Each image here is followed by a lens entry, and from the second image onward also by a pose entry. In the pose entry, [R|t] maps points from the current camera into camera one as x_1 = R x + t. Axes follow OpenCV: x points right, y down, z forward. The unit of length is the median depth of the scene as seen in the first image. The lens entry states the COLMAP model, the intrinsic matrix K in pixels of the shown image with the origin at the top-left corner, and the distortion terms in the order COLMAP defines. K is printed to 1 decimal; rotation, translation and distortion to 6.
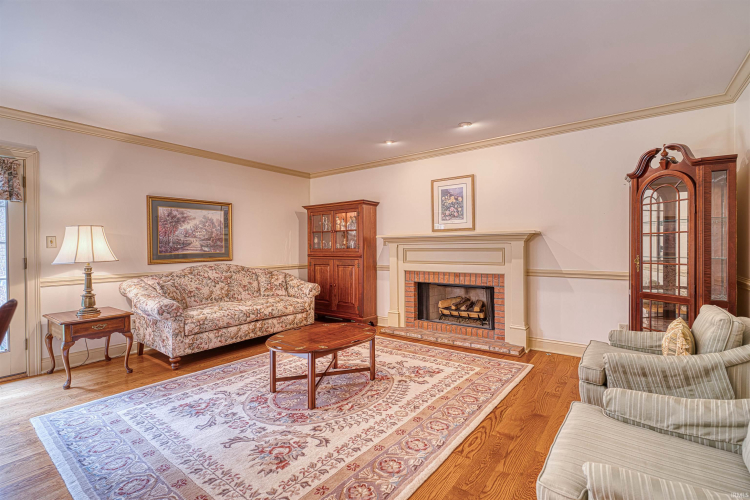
lens RADIAL K [[351.0, 0, 376.8], [0, 351.0, 248.2], [0, 0, 1]] dist [-0.003411, 0.000609]
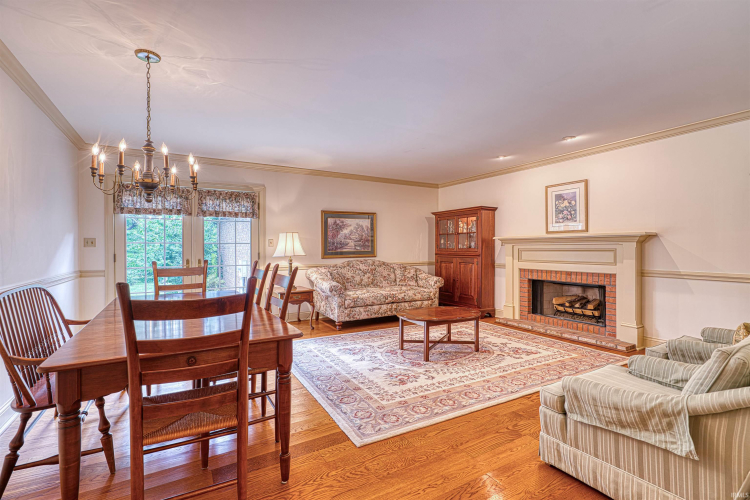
lens RADIAL K [[351.0, 0, 376.8], [0, 351.0, 248.2], [0, 0, 1]] dist [-0.003411, 0.000609]
pose [[0.923898, 0.006771, -0.382578, 0.109930], [-0.006606, 0.999977, 0.001745, 0.000197], [0.382581, 0.000915, 0.923922, -0.251774]]
